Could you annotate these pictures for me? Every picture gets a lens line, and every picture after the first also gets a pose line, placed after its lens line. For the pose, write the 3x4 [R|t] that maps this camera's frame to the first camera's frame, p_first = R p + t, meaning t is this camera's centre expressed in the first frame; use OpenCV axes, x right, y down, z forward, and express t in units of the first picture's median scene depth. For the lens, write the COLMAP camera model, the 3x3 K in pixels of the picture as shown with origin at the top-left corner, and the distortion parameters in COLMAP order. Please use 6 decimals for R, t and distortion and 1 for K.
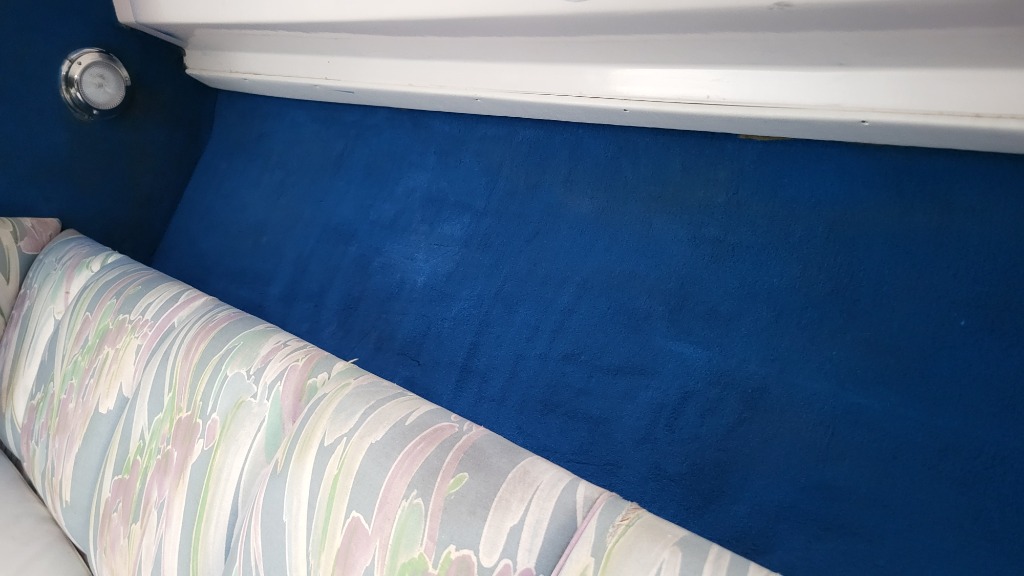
lens RADIAL K [[757.1, 0, 513.8], [0, 757.1, 294.4], [0, 0, 1]] dist [0.035715, -0.023703]
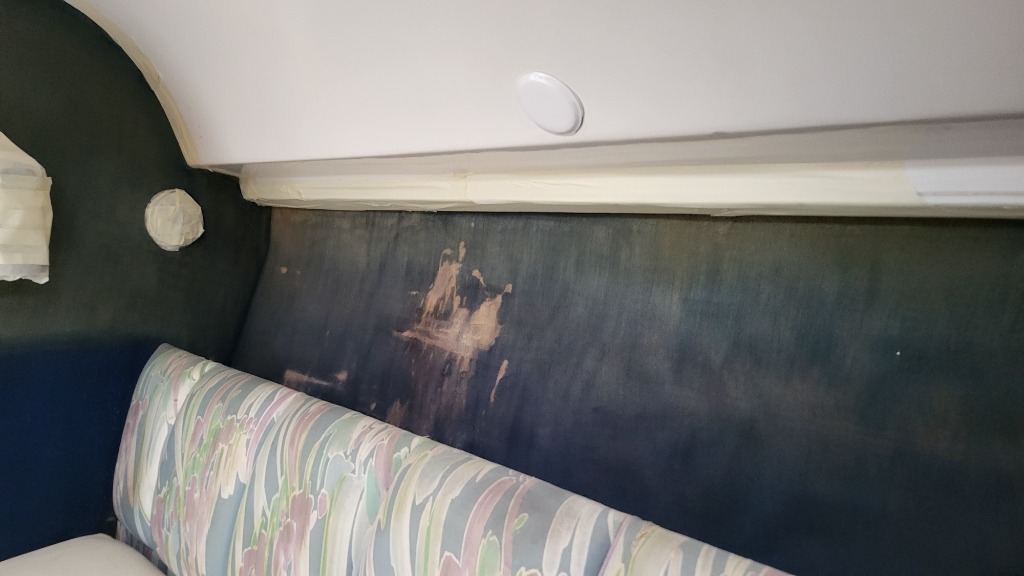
lens RADIAL K [[757.1, 0, 505.7], [0, 757.1, 289.8], [0, 0, 1]] dist [0.035715, -0.023703]
pose [[0.991426, -0.121584, -0.047865, 0.010383], [0.118348, 0.990811, -0.065473, -0.053663], [0.055385, 0.059247, 0.996706, -0.266251]]
